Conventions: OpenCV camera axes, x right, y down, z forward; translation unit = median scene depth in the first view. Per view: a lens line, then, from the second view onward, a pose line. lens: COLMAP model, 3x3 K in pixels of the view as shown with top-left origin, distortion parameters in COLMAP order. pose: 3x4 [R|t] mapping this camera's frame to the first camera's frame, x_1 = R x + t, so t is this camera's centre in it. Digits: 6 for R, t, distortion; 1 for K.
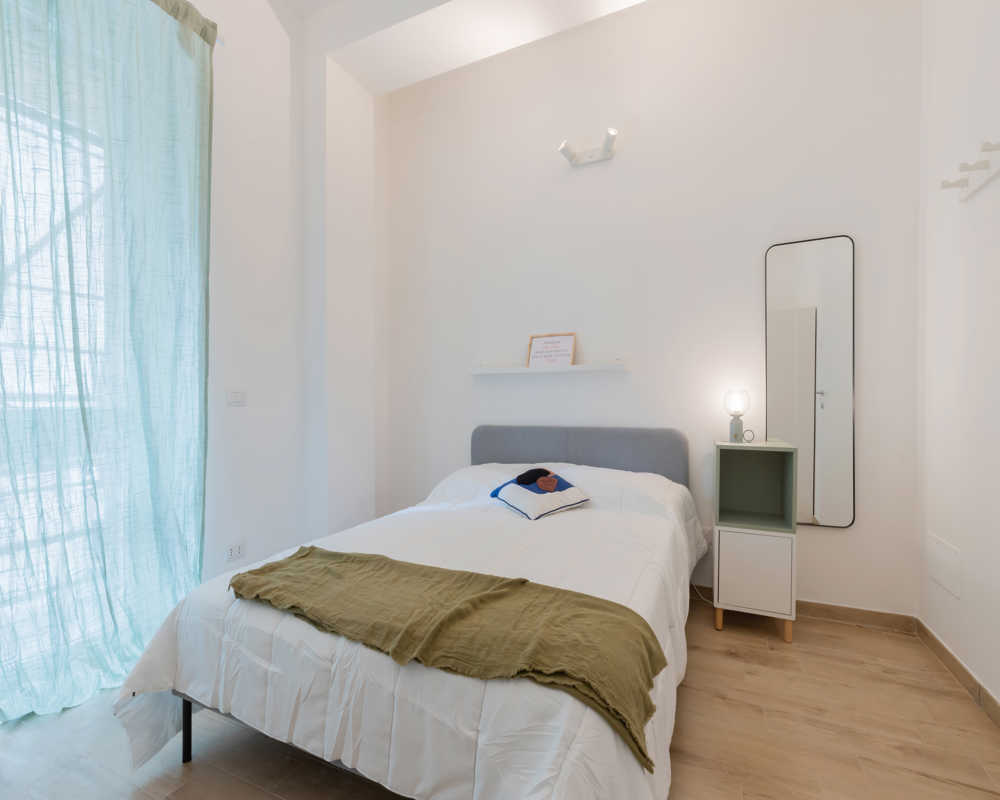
lens RADIAL K [[441.9, 0, 494.1], [0, 441.9, 412.1], [0, 0, 1]] dist [-0.000438, -0.000040]
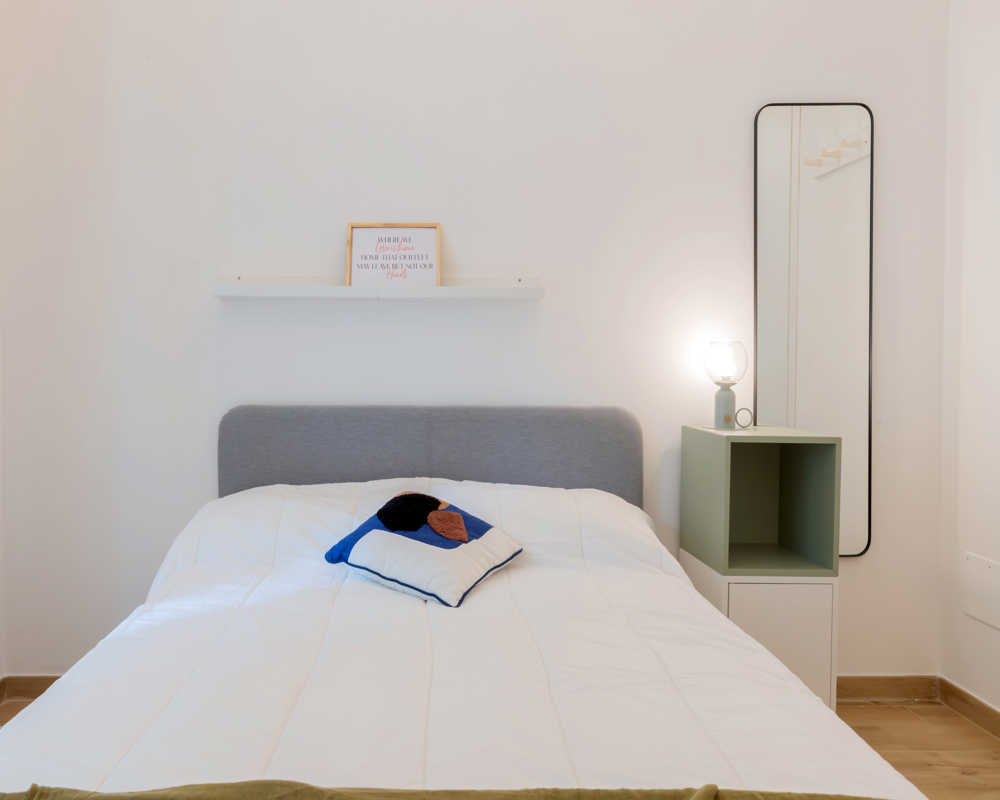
lens RADIAL K [[786.8, 0, 500.0], [0, 786.8, 400.0], [0, 0, 1]] dist [-0.002530, -0.000453]
pose [[0.913170, -0.011070, 0.407429, -0.155817], [-0.000238, 0.999616, 0.027695, -0.000025], [-0.407579, -0.025387, 0.912817, 0.163180]]
